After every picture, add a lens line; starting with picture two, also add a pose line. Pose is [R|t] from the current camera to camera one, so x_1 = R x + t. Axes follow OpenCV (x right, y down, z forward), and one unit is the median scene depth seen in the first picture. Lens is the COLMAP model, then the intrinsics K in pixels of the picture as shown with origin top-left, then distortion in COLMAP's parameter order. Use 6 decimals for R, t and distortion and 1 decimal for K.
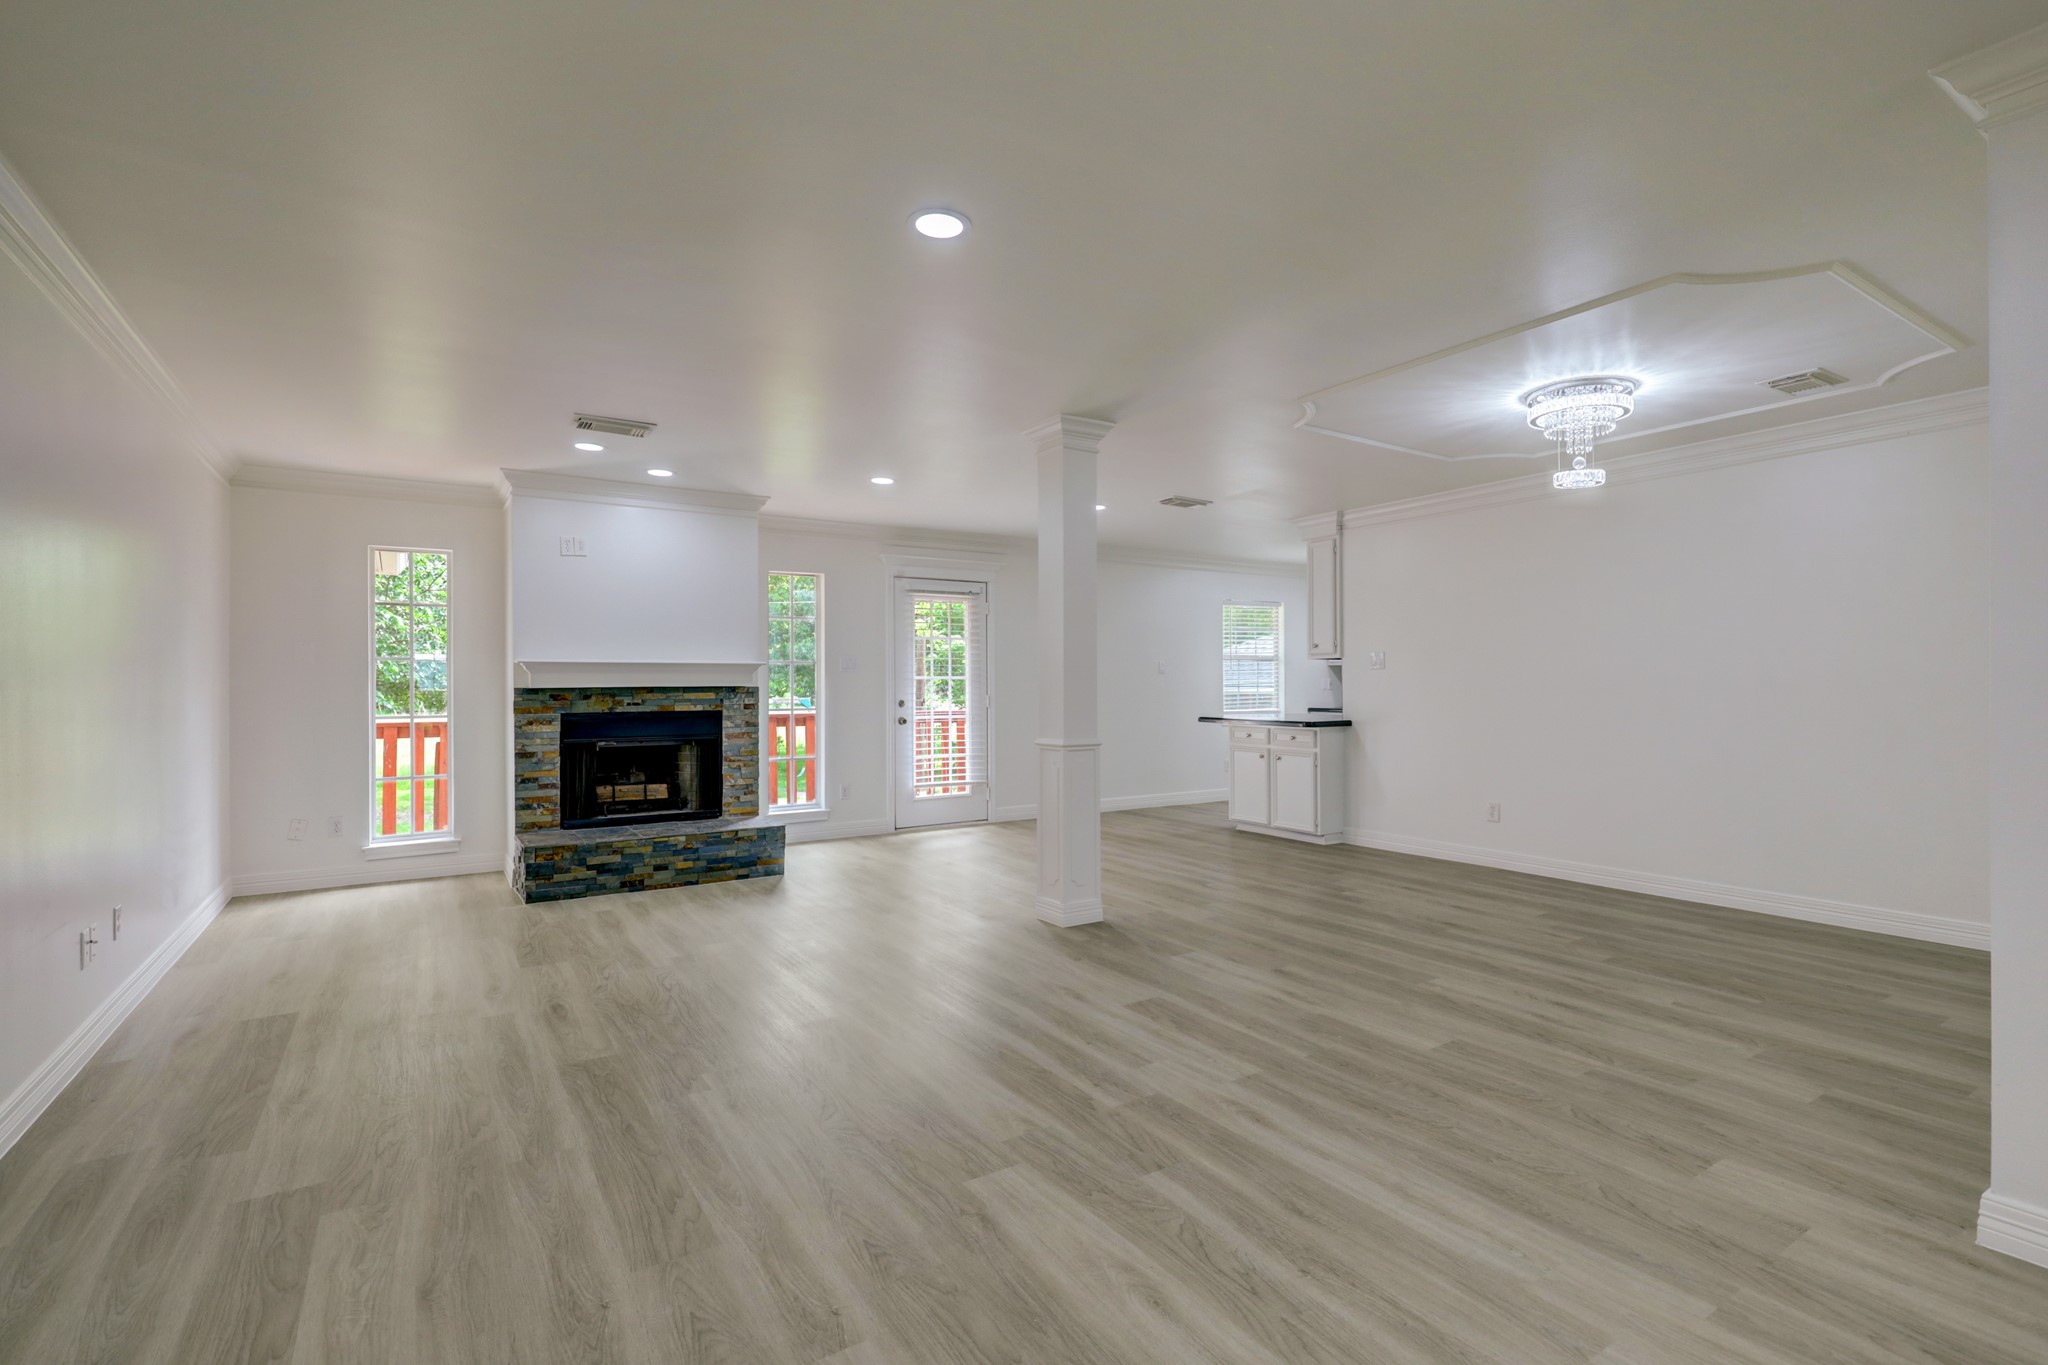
lens RADIAL K [[940.2, 0, 1040.7], [0, 940.2, 690.8], [0, 0, 1]] dist [0.002042, 0.000181]
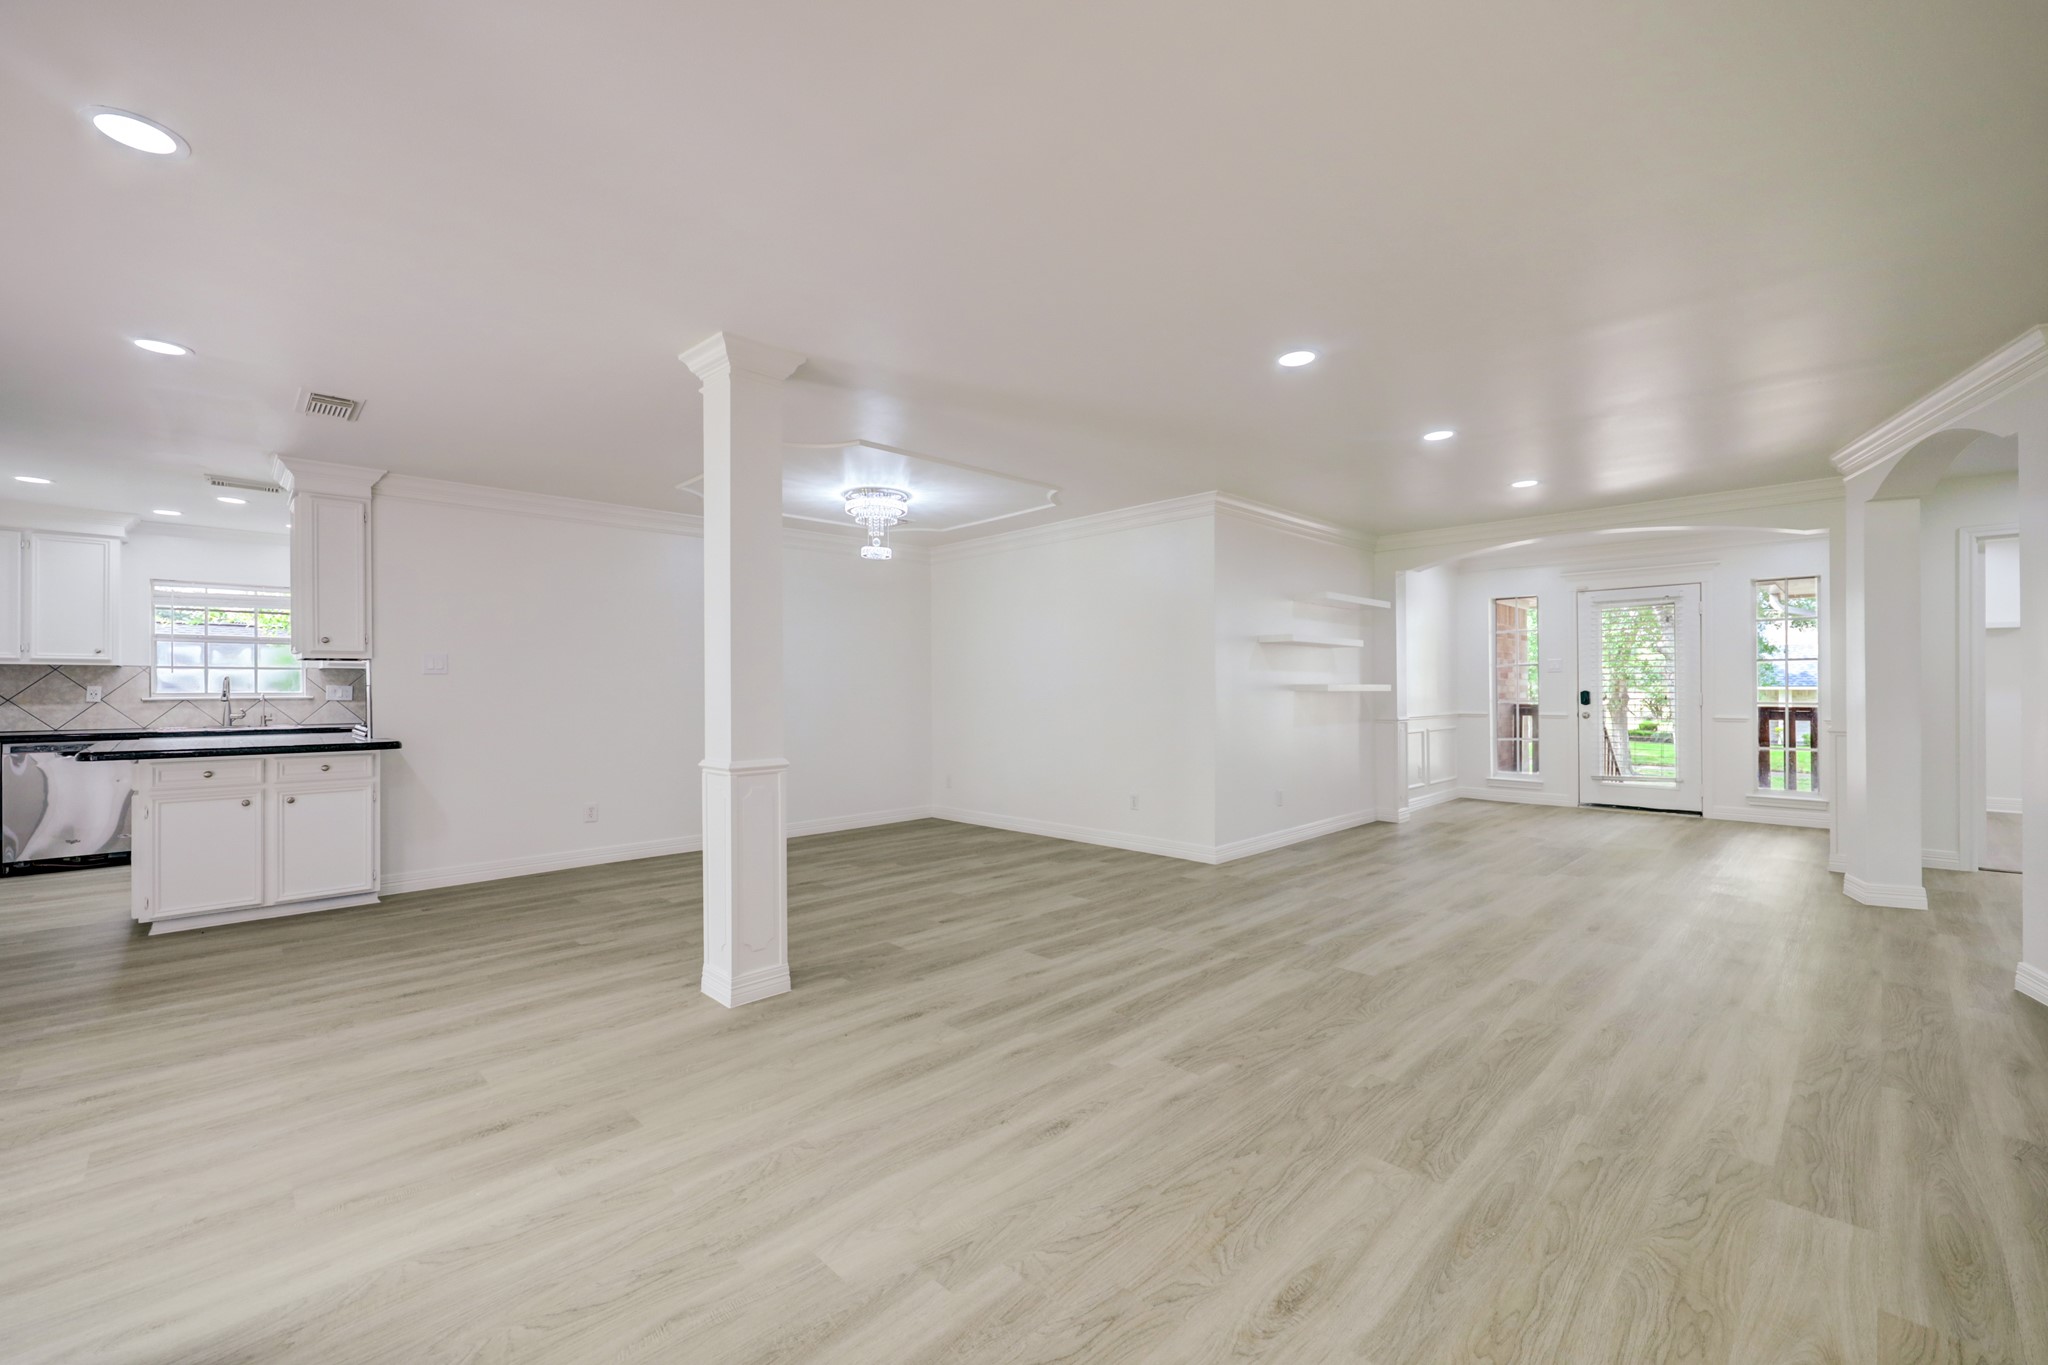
lens RADIAL K [[846.4, 0, 1007.3], [0, 846.4, 685.9], [0, 0, 1]] dist [-0.001396, -0.000306]
pose [[-0.180499, 0.009538, 0.983529, -0.585965], [0.014493, 0.999870, -0.007037, -0.001910], [-0.983468, 0.012984, -0.180614, 0.761082]]
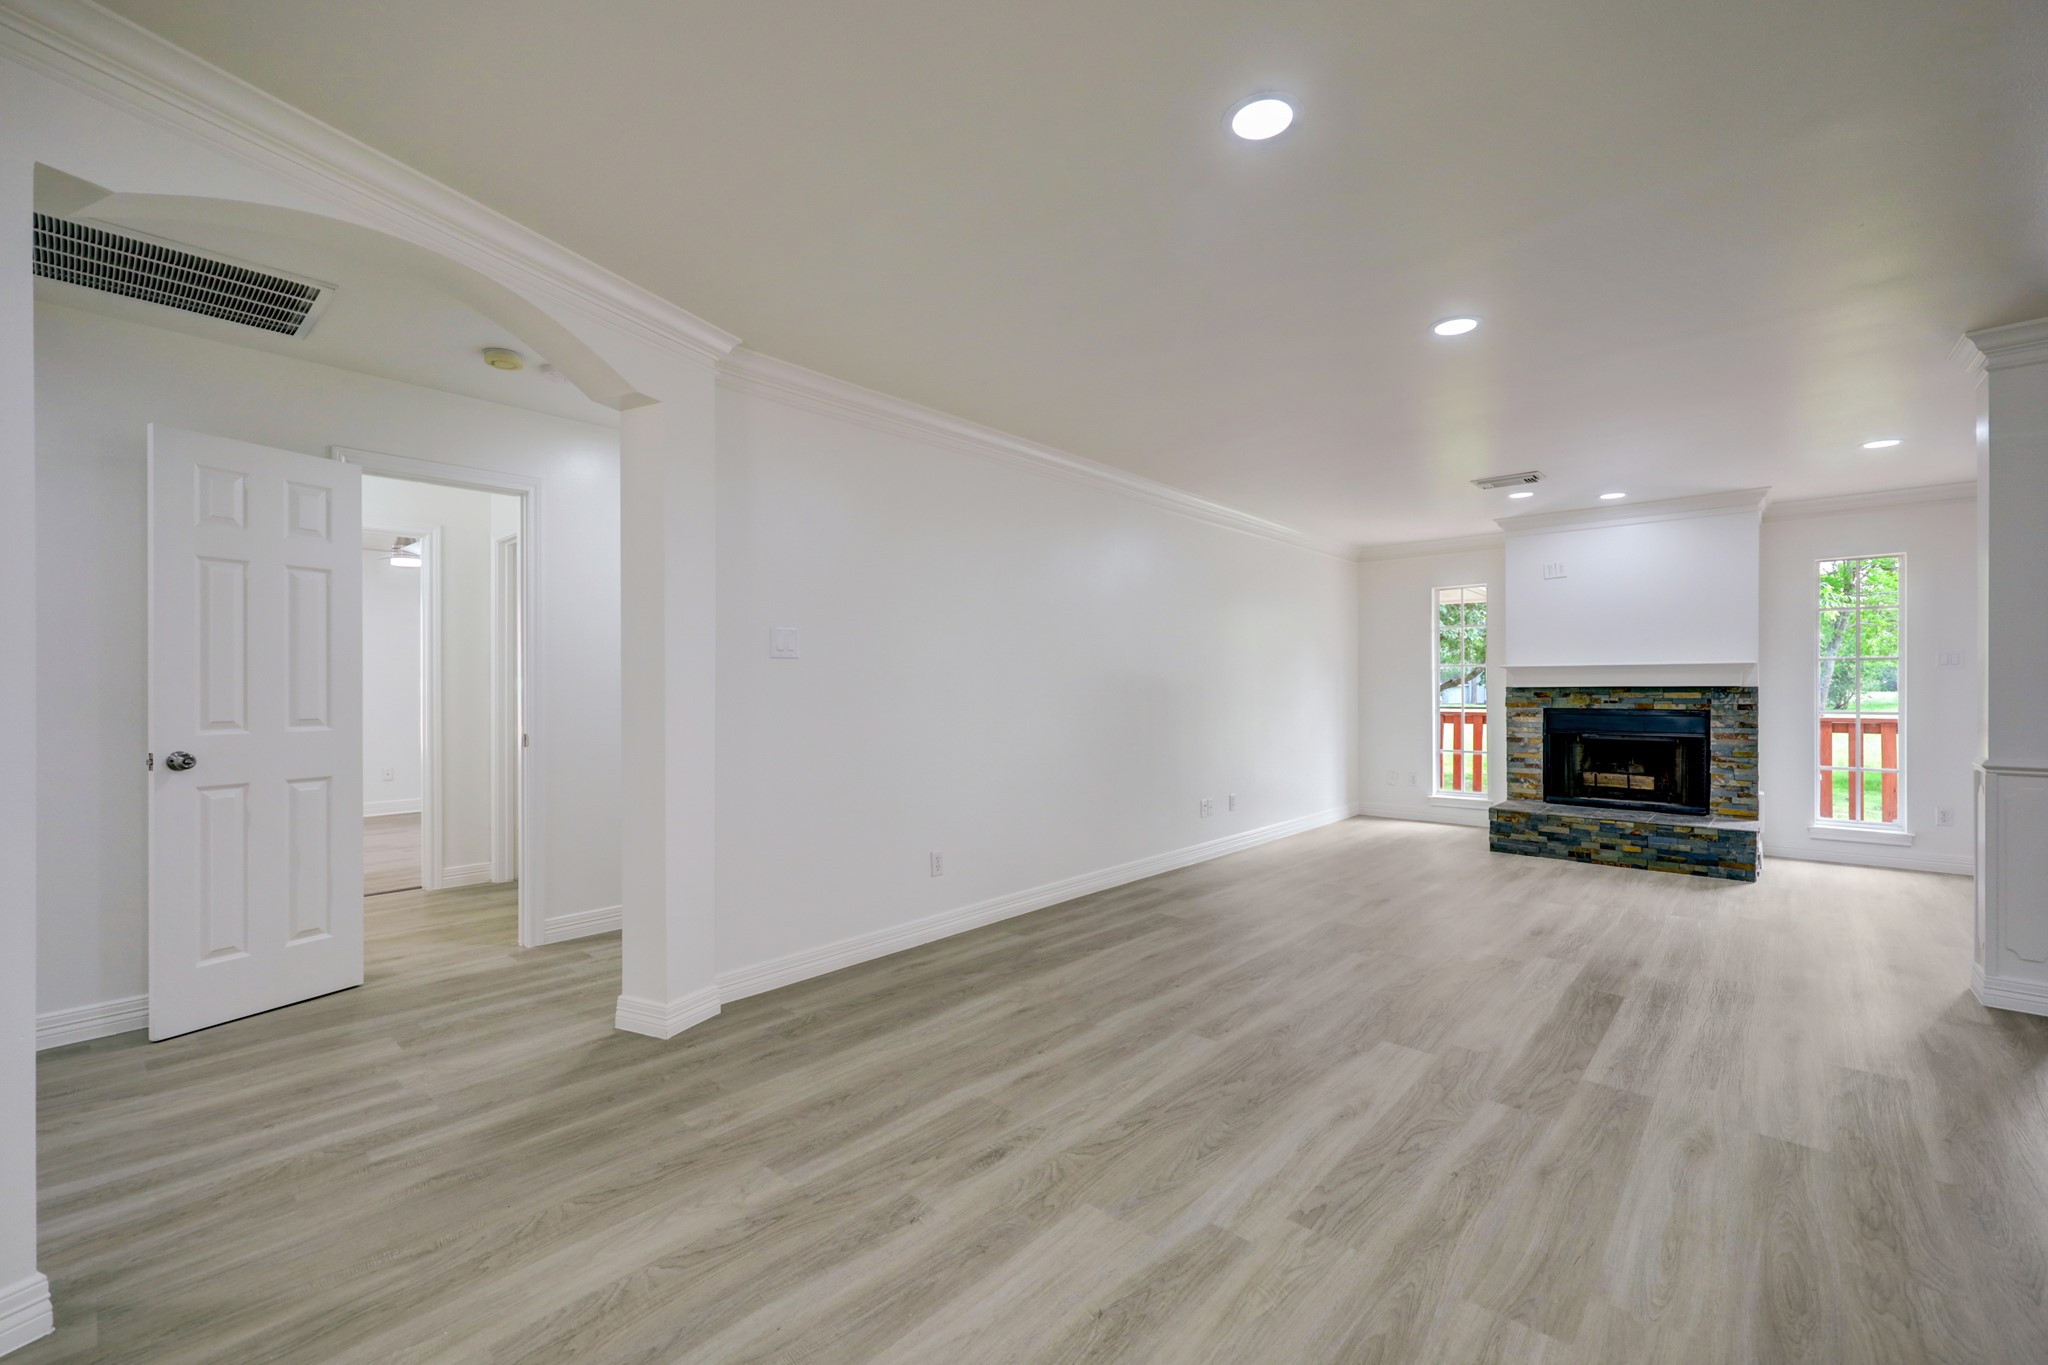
lens RADIAL K [[846.4, 0, 1020.9], [0, 846.4, 681.7], [0, 0, 1]] dist [-0.001396, -0.000306]
pose [[0.250441, -0.002255, -0.968129, 0.395101], [-0.007029, 0.999967, -0.004148, -0.000730], [0.968106, 0.007844, 0.250416, 0.063057]]
